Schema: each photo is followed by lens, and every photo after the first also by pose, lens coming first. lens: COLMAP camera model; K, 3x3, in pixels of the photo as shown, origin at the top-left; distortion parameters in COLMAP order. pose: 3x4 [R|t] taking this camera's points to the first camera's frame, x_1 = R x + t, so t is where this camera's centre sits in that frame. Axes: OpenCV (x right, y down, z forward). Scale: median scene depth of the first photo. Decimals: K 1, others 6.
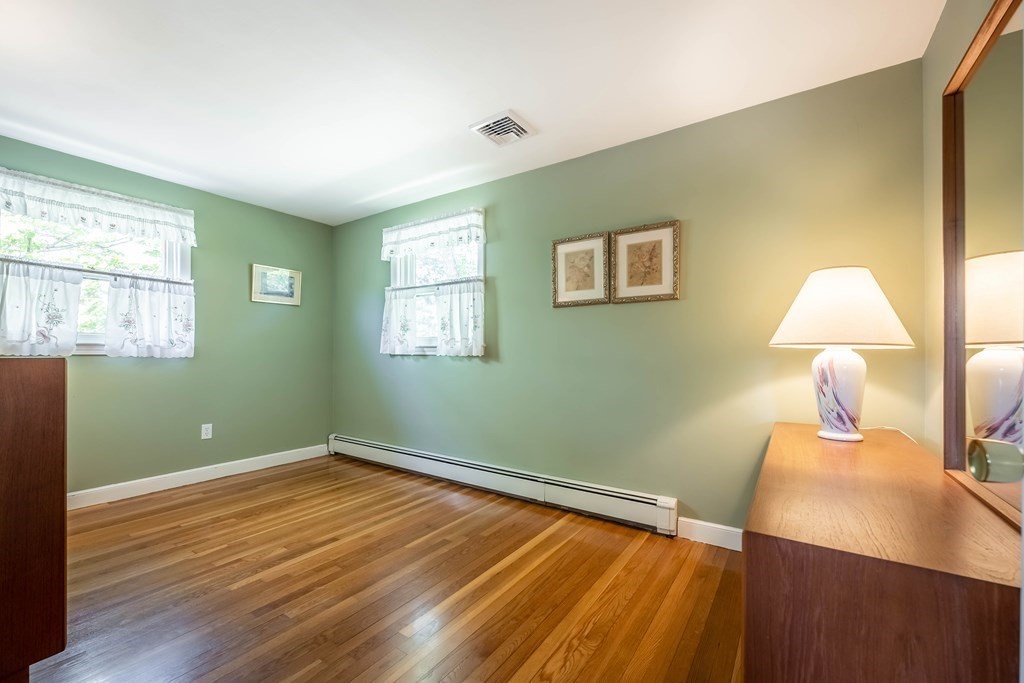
lens RADIAL K [[411.2, 0, 510.2], [0, 411.2, 348.0], [0, 0, 1]] dist [-0.009189, 0.001501]
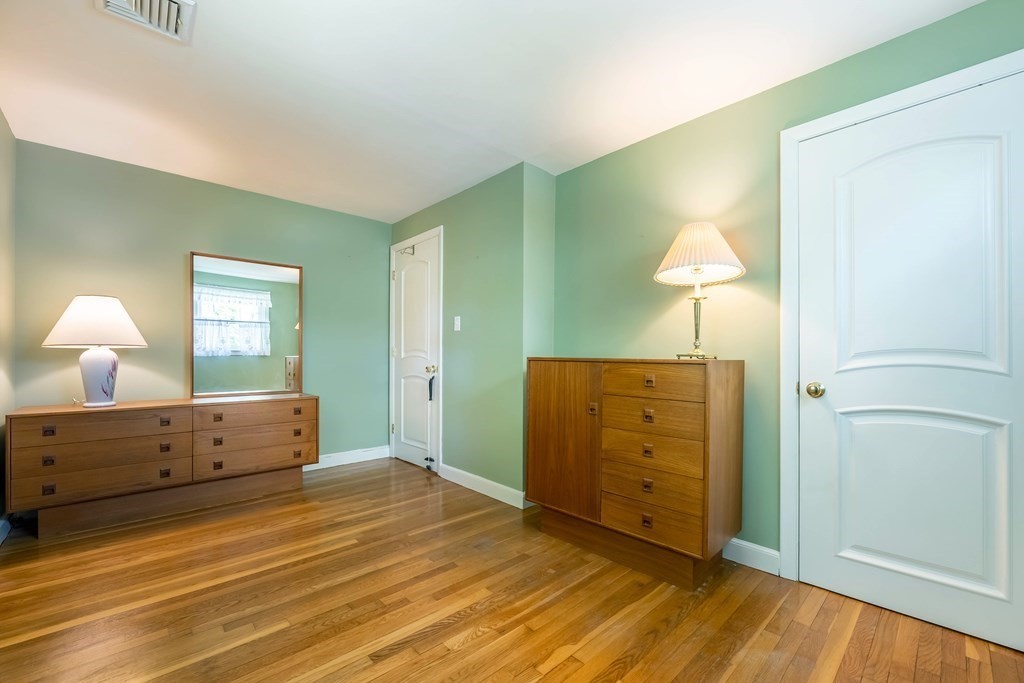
lens RADIAL K [[411.2, 0, 509.8], [0, 411.2, 348.1], [0, 0, 1]] dist [-0.009189, 0.001501]
pose [[-0.972012, -0.000111, 0.234931, -0.999305], [-0.004147, 0.999852, -0.016683, 0.020323], [-0.234895, -0.017191, -0.971869, 2.018527]]
